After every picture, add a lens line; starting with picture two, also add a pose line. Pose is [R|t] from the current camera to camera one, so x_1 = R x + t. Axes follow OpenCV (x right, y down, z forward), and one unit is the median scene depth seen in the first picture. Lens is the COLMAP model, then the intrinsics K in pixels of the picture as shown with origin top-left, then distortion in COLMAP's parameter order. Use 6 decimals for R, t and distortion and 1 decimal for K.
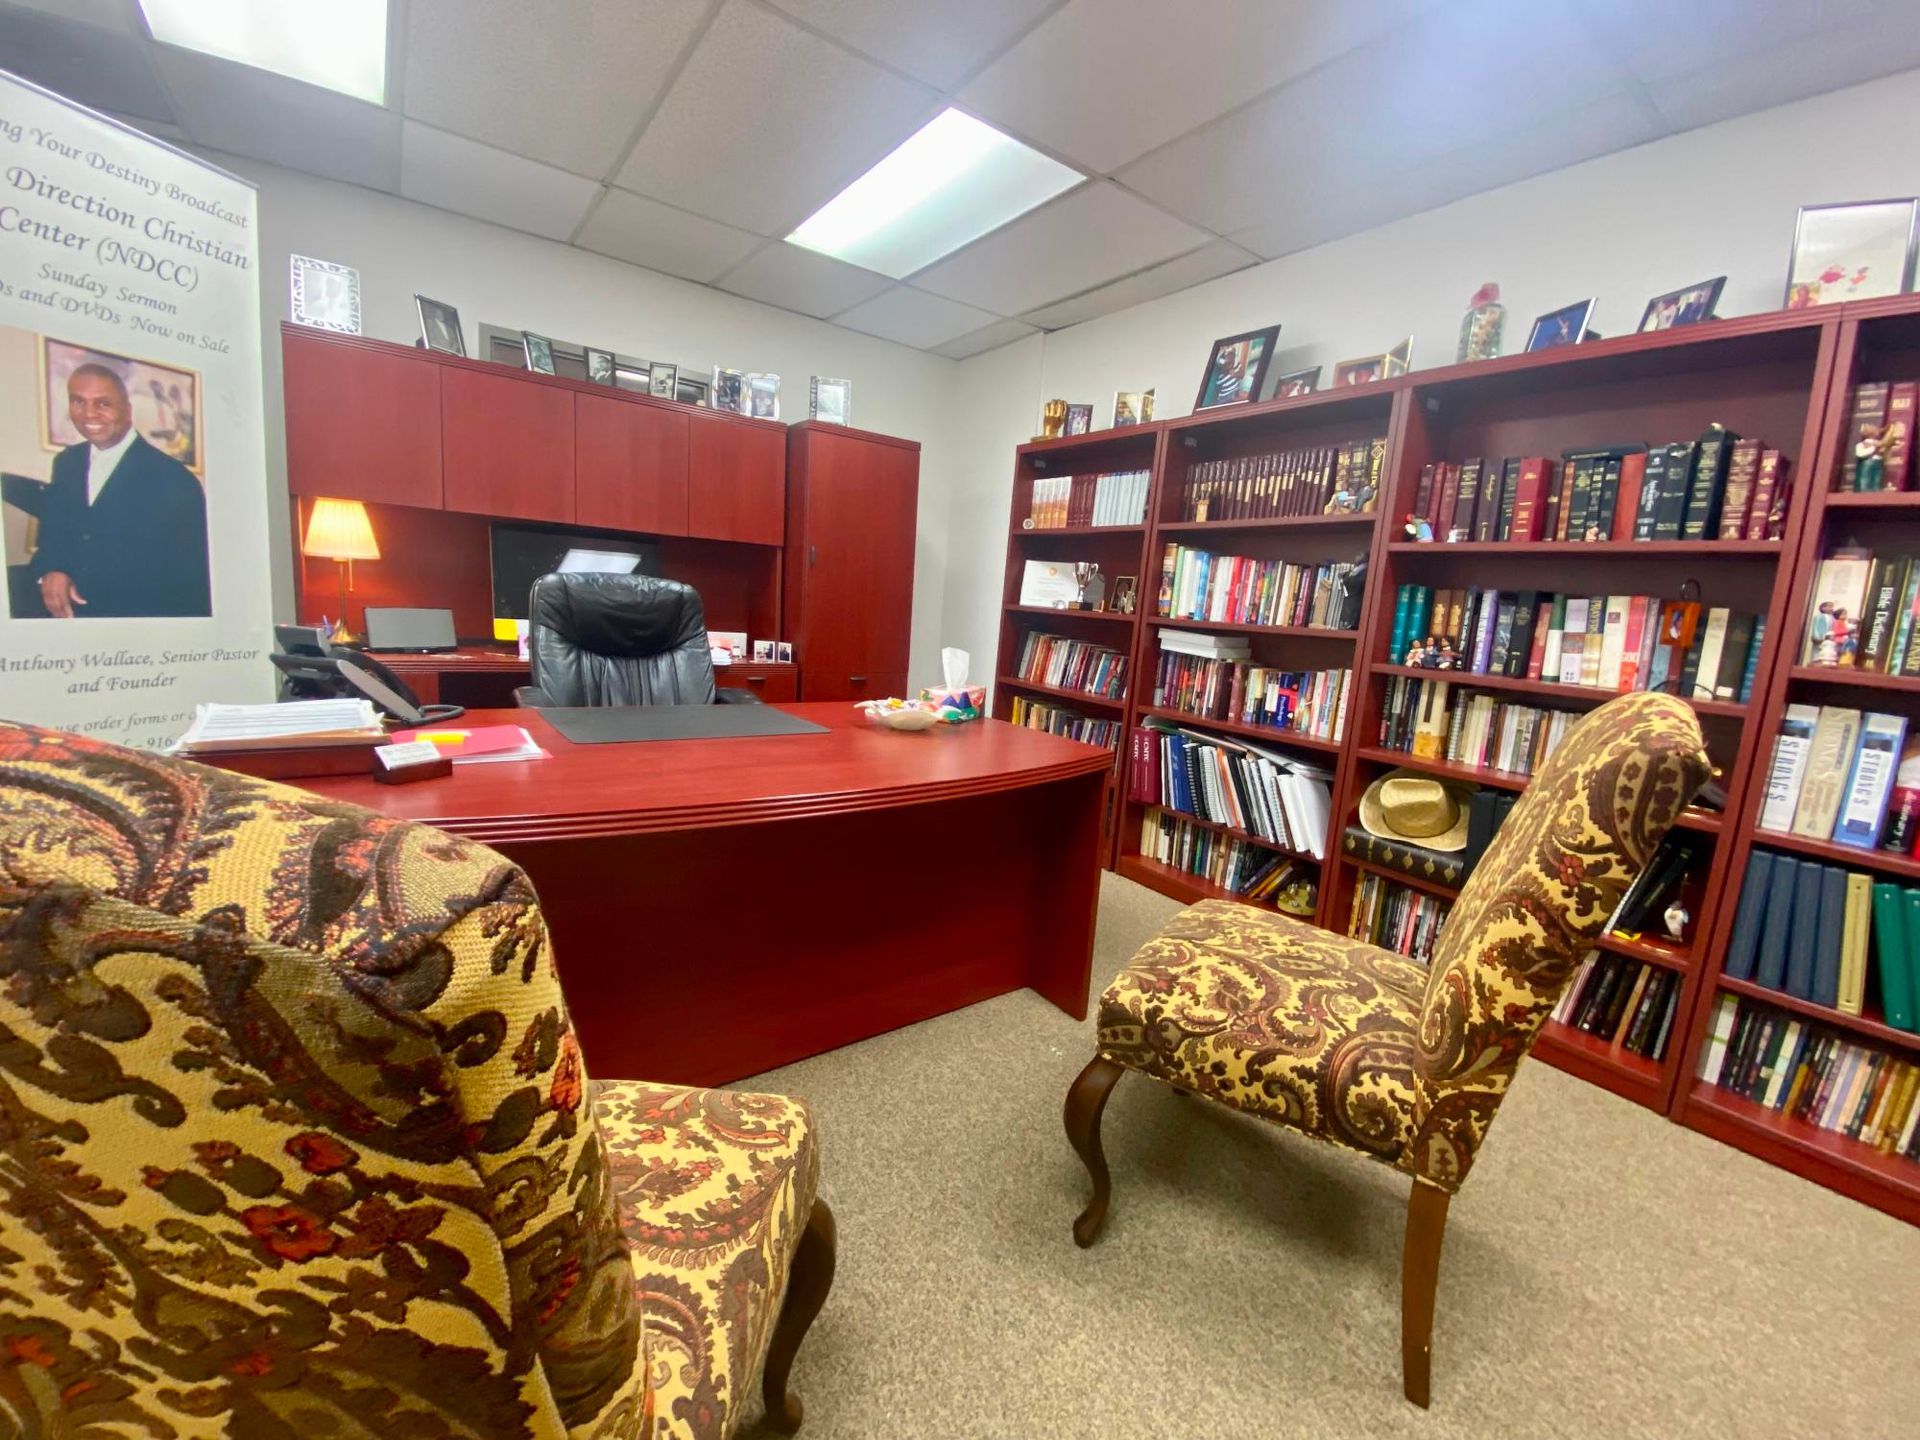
lens RADIAL K [[775.3, 0, 960.0], [0, 775.3, 720.0], [0, 0, 1]] dist [0.030060, -0.024791]
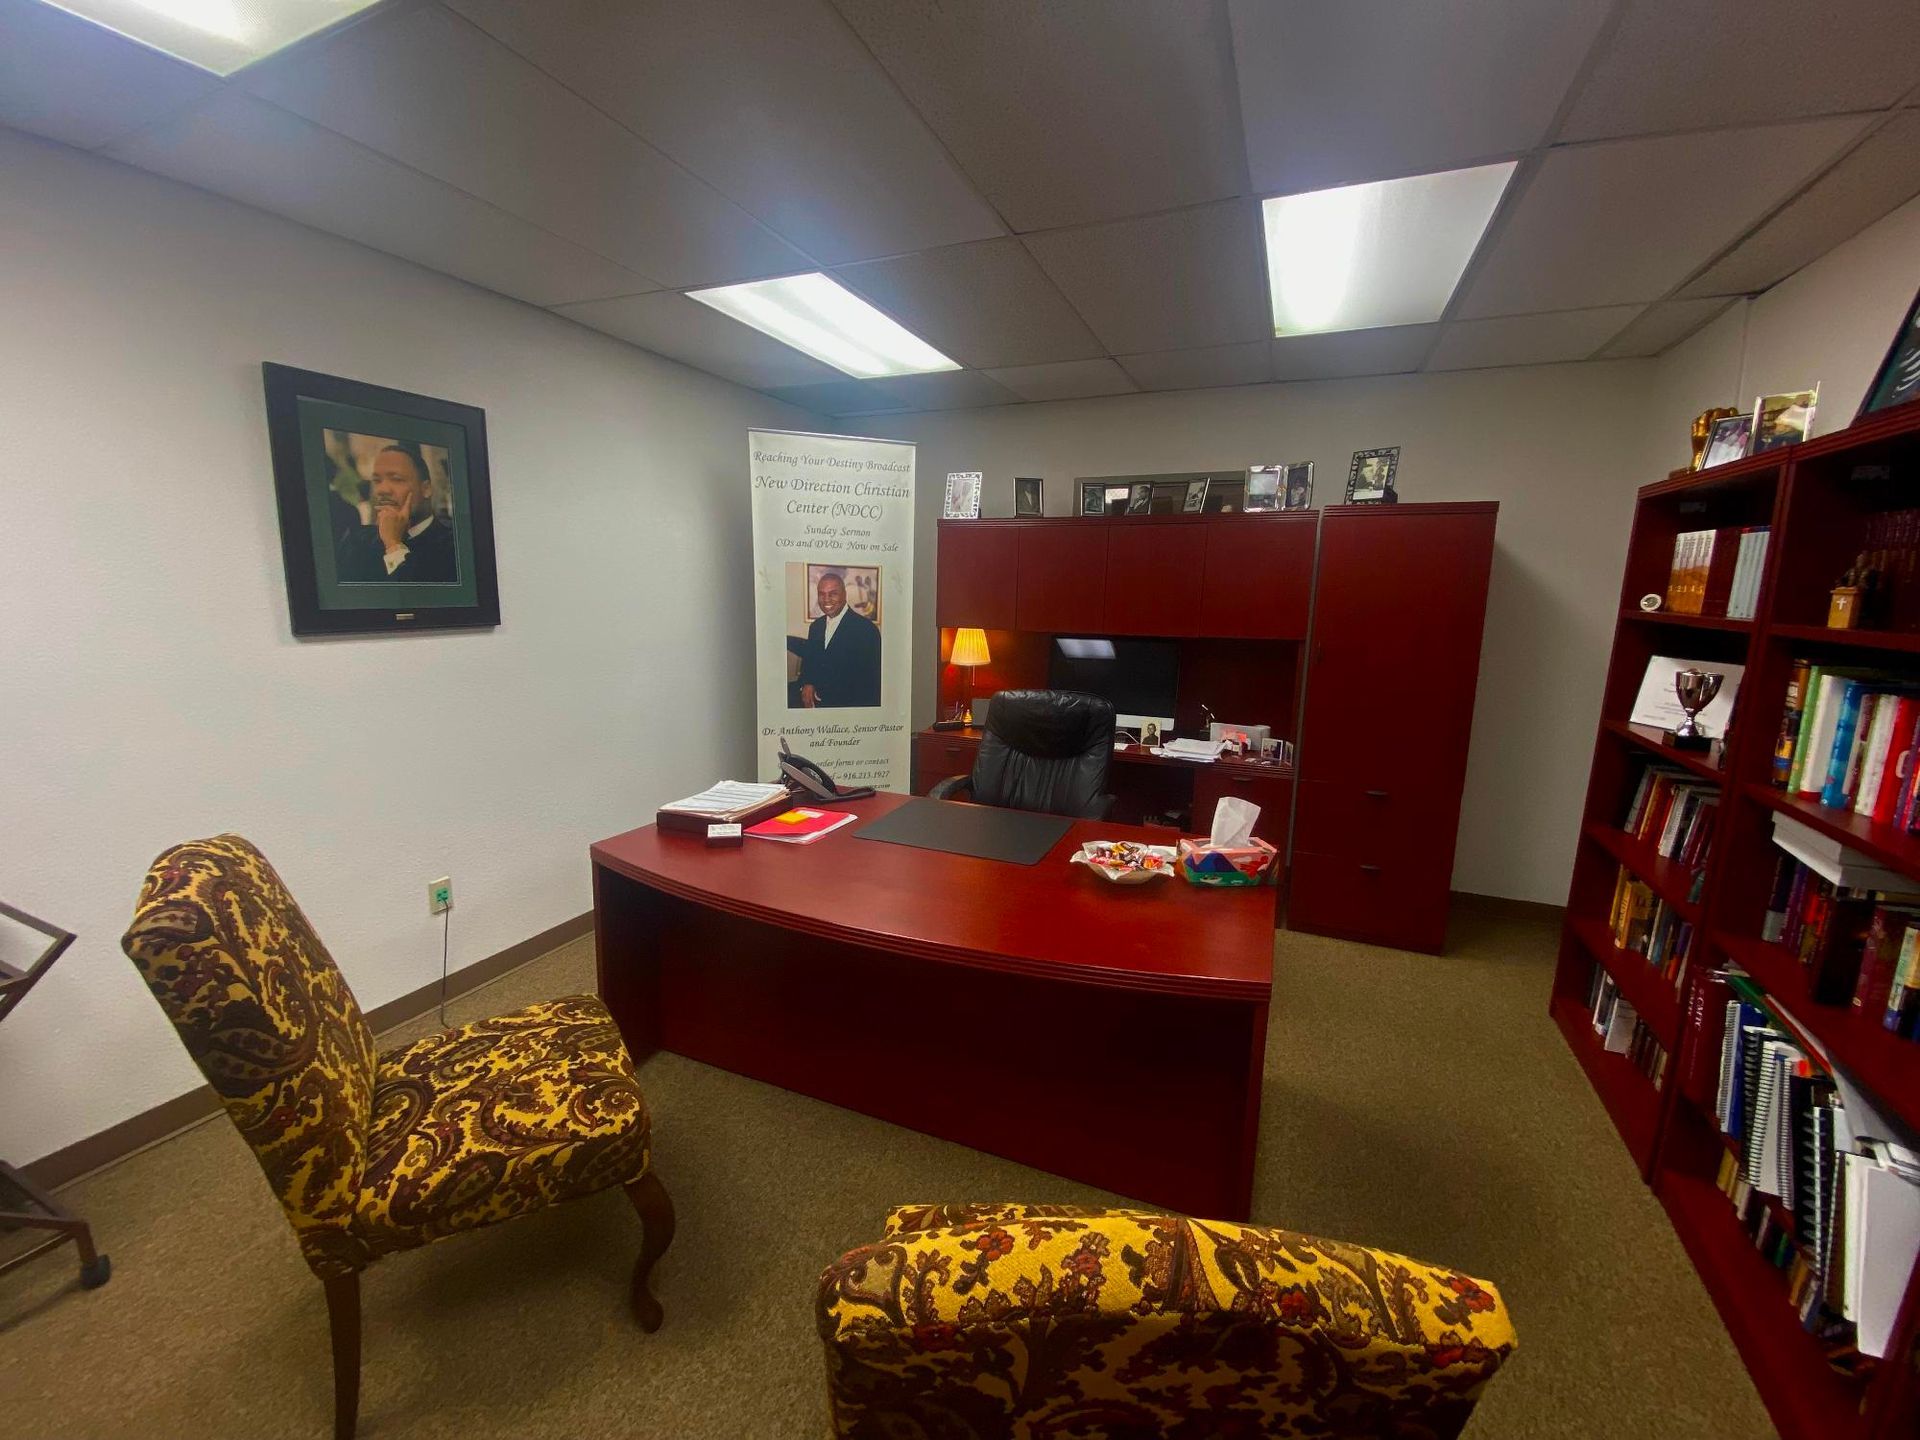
lens RADIAL K [[781.2, 0, 960.0], [0, 781.2, 720.0], [0, 0, 1]] dist [0.016595, -0.014627]
pose [[0.510929, 0.082936, -0.855612, 0.614677], [-0.112412, 0.993234, 0.029149, -0.183739], [0.852241, 0.081288, 0.516796, 0.292747]]
